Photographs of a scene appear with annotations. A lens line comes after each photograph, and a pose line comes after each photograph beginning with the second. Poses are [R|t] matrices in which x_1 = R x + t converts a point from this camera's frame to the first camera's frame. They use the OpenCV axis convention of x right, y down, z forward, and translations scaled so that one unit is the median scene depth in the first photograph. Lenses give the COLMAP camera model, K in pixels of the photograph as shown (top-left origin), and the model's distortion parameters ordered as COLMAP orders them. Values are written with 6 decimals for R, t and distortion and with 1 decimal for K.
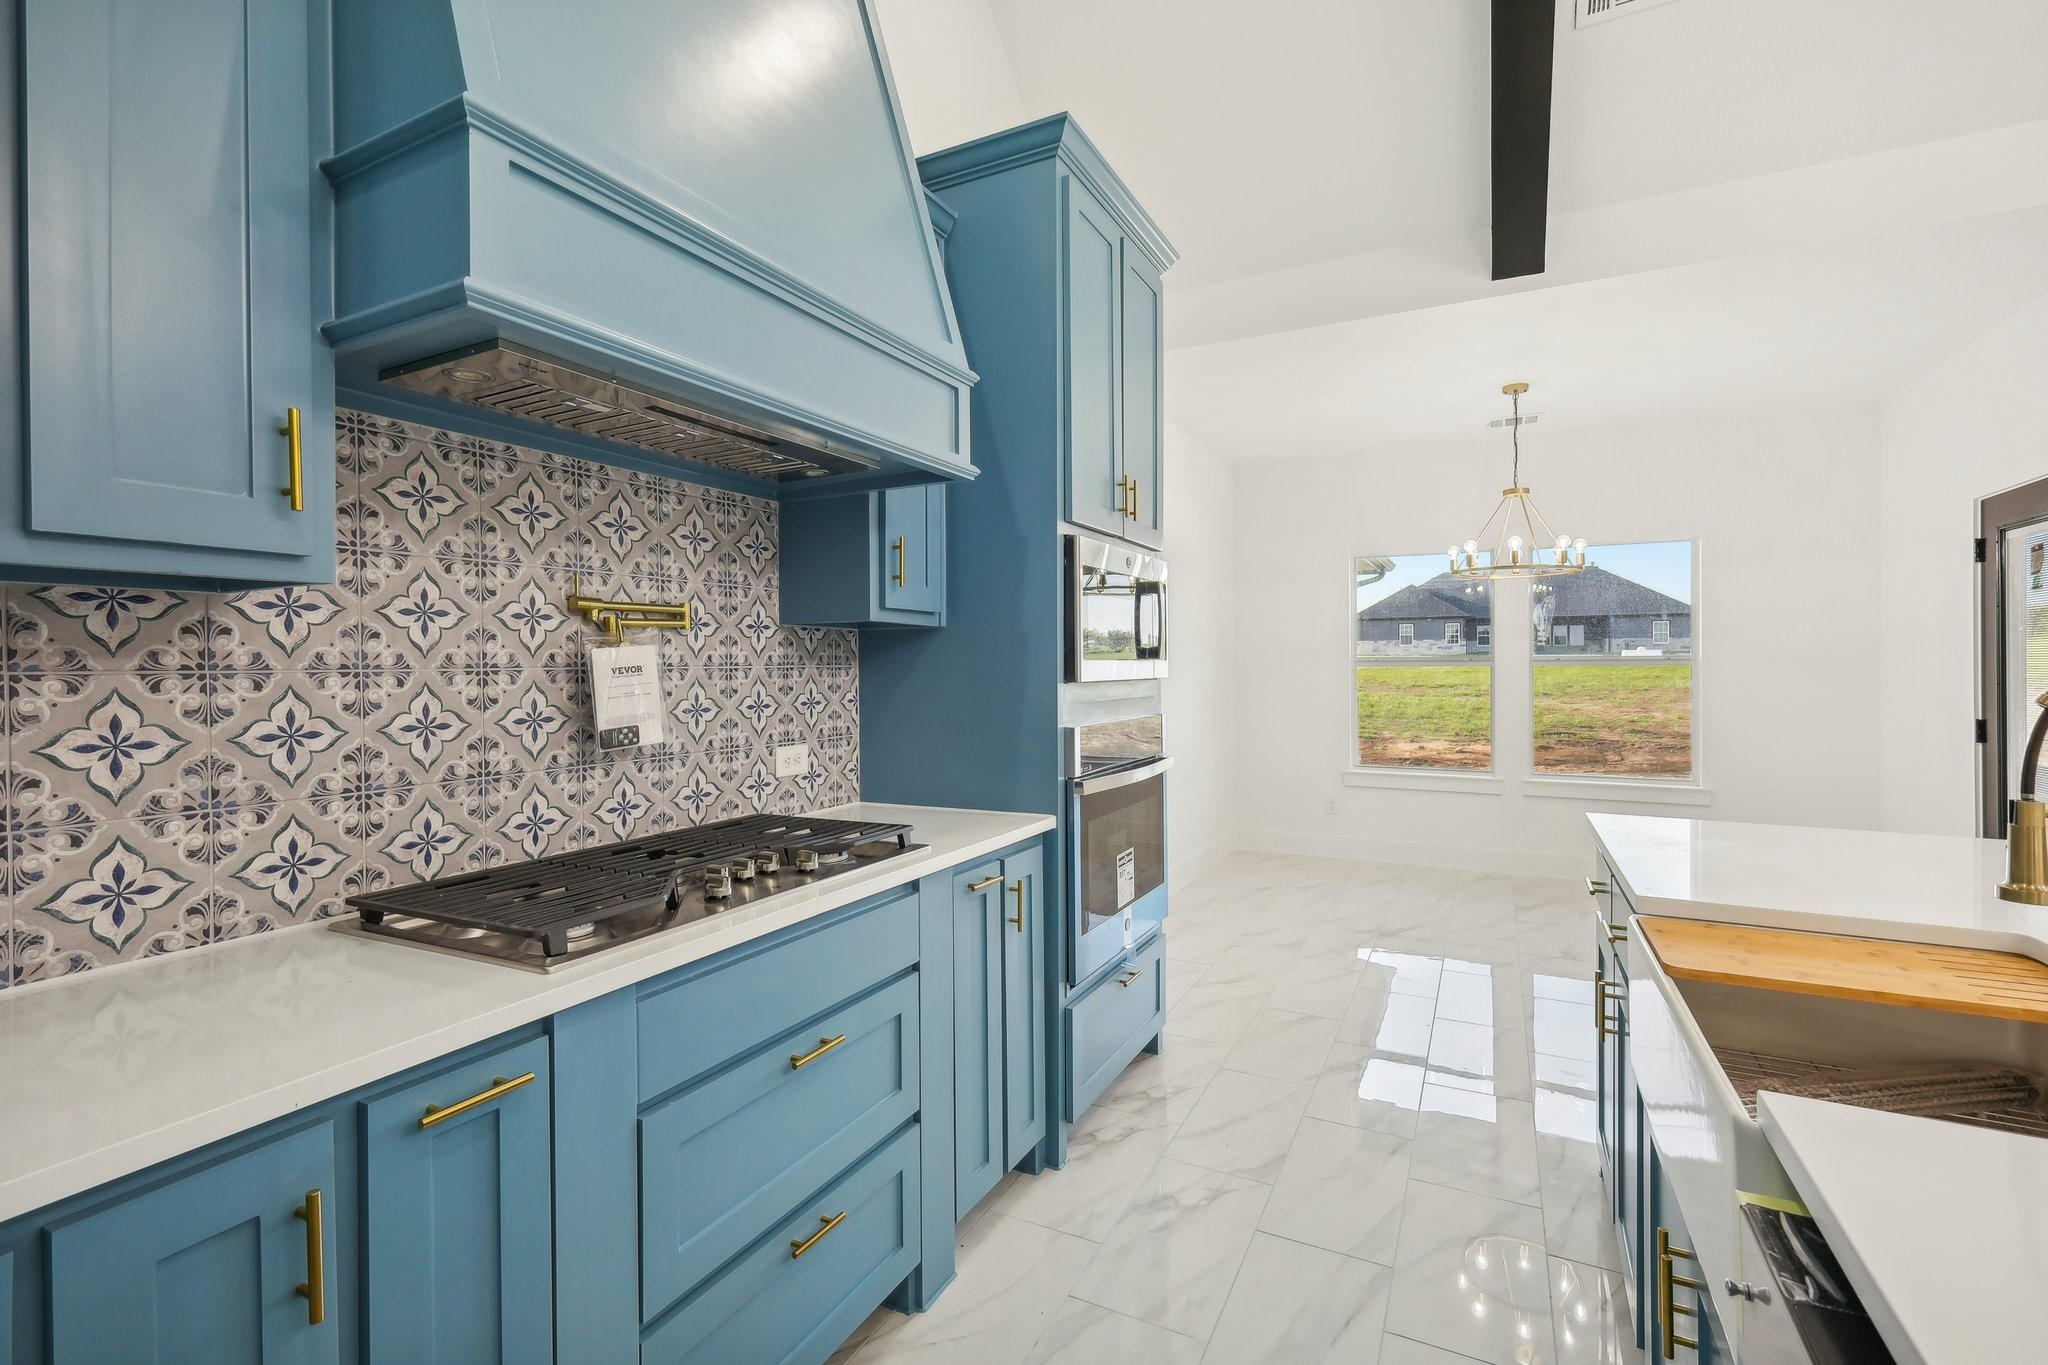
lens RADIAL K [[910.4, 0, 1025.6], [0, 910.4, 667.4], [0, 0, 1]] dist [0.004874, -0.003034]
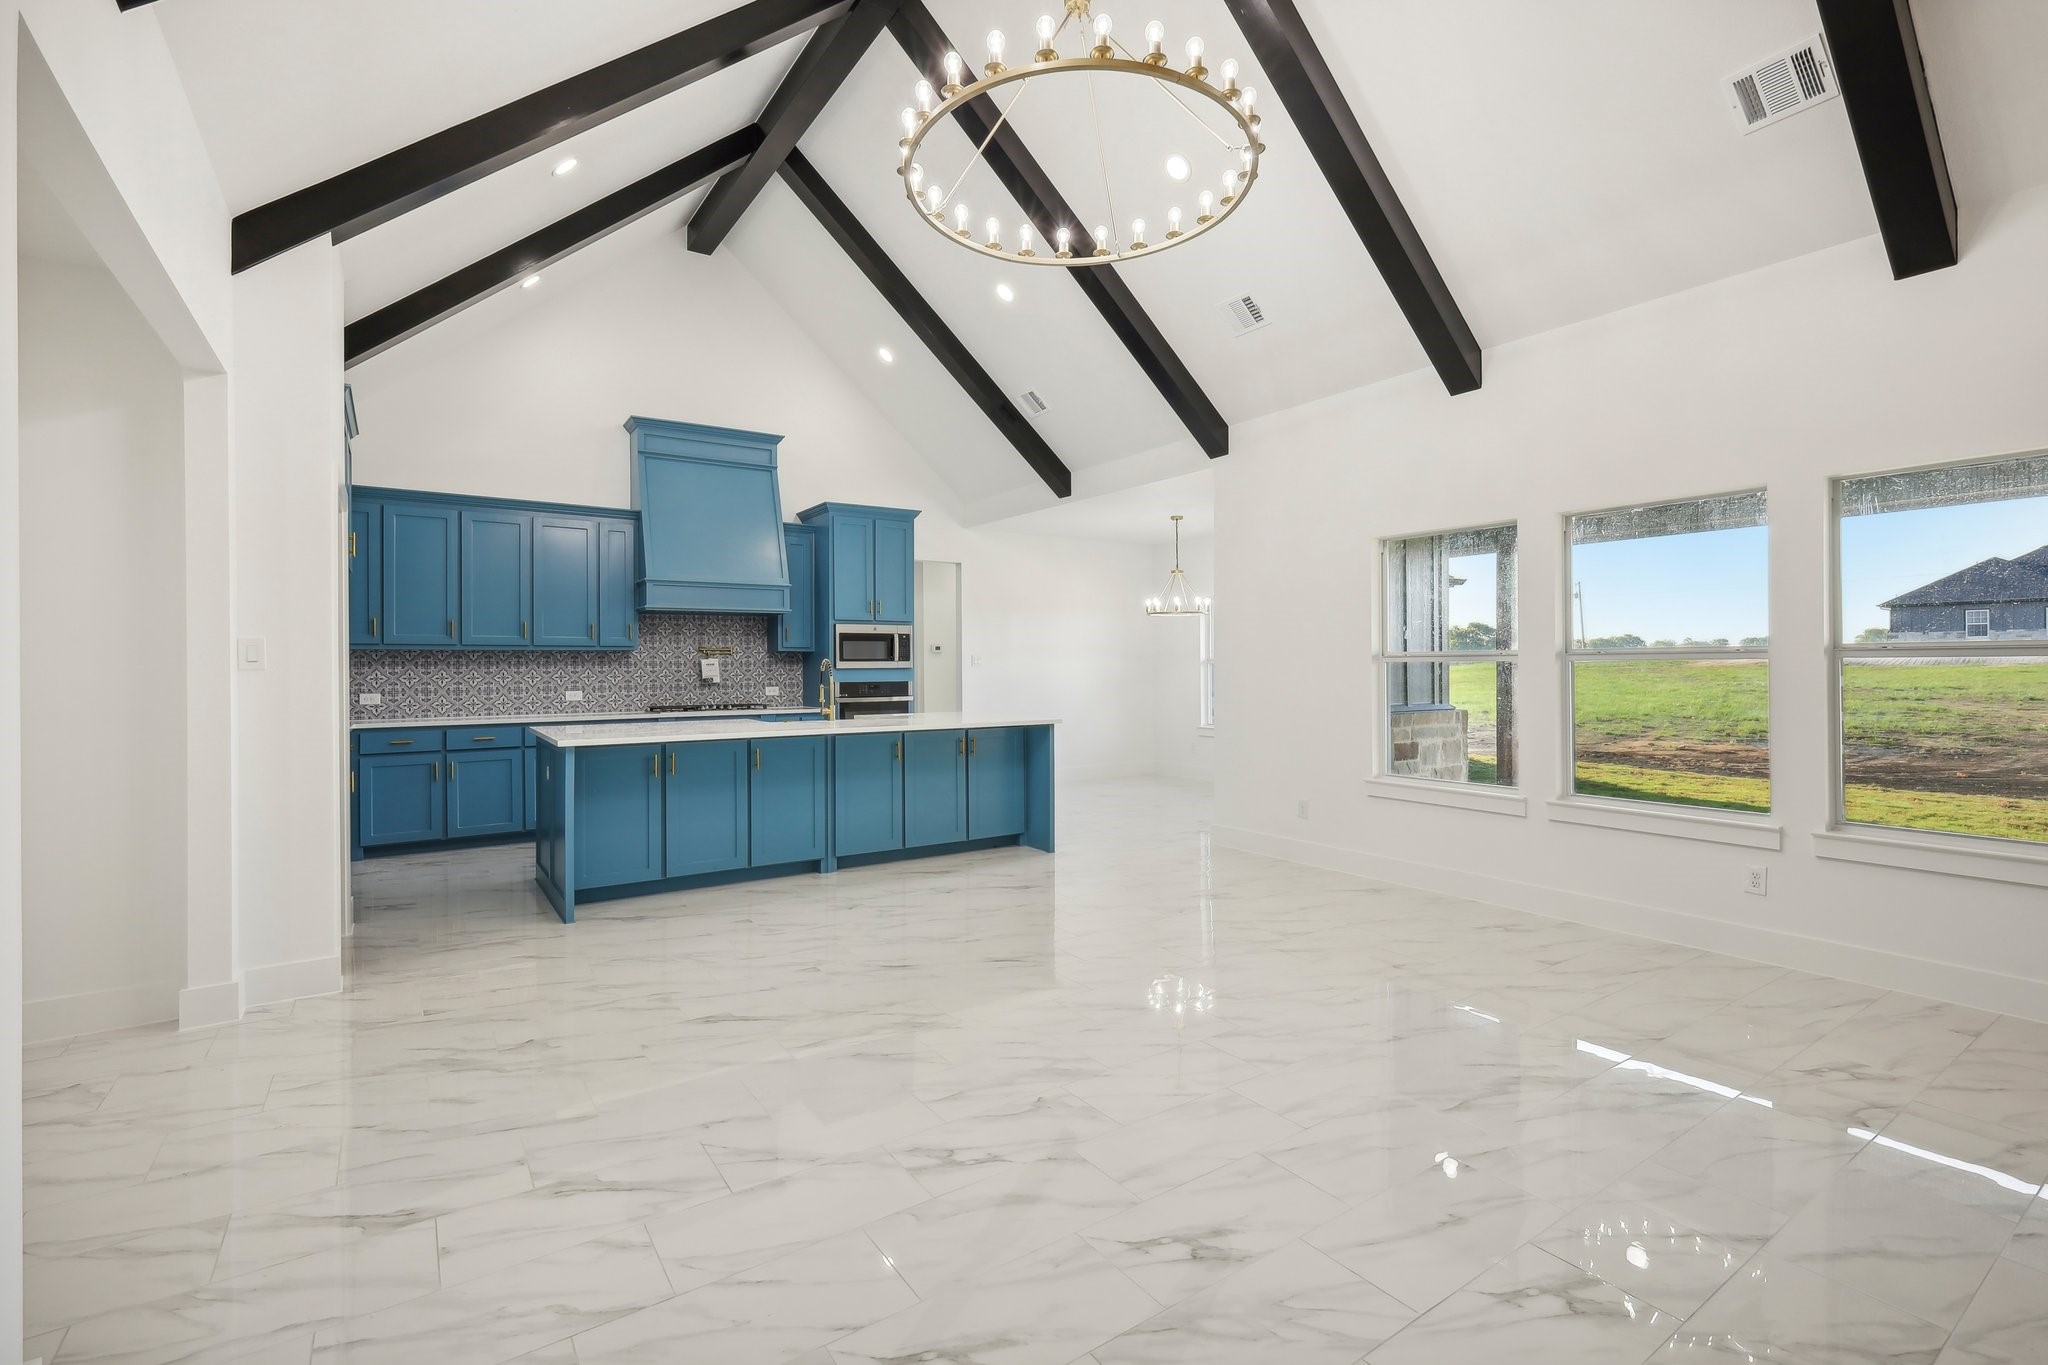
lens RADIAL K [[910.4, 0, 1026.4], [0, 910.4, 656.6], [0, 0, 1]] dist [0.004874, -0.003034]
pose [[0.883395, -0.007858, -0.468564, 2.091193], [0.001883, 0.999911, -0.013220, 0.017977], [0.468626, 0.010796, 0.883331, -1.509521]]
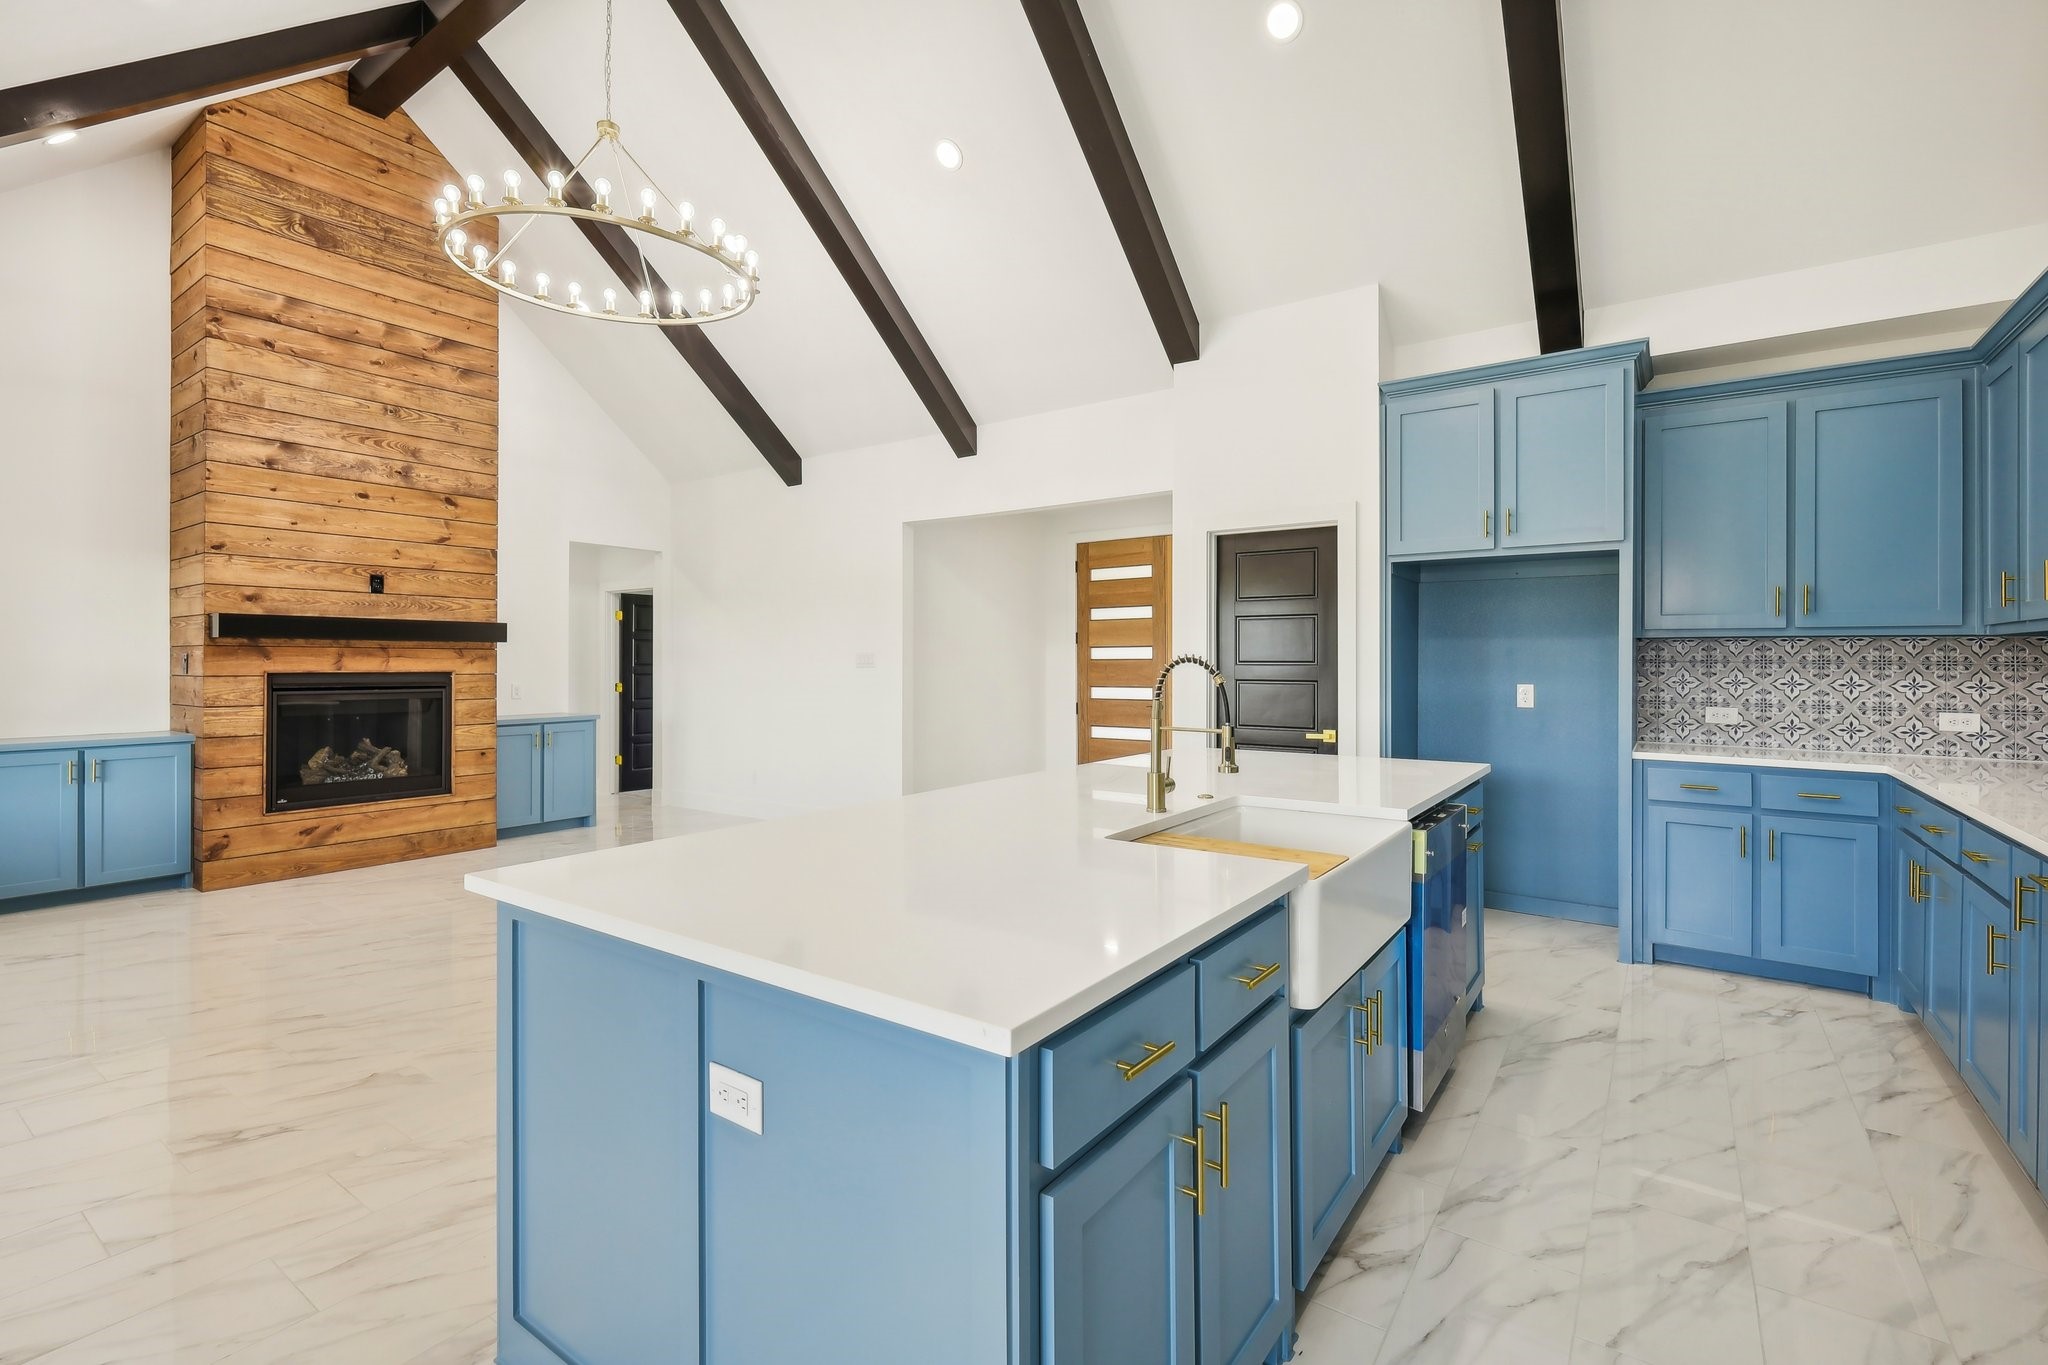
lens RADIAL K [[910.4, 0, 1024.0], [0, 910.4, 650.8], [0, 0, 1]] dist [0.004874, -0.003034]
pose [[-0.990177, 0.003220, 0.139780, 0.517980], [0.002117, 0.999965, -0.008038, -0.005876], [-0.139801, -0.007663, -0.990150, 1.323269]]
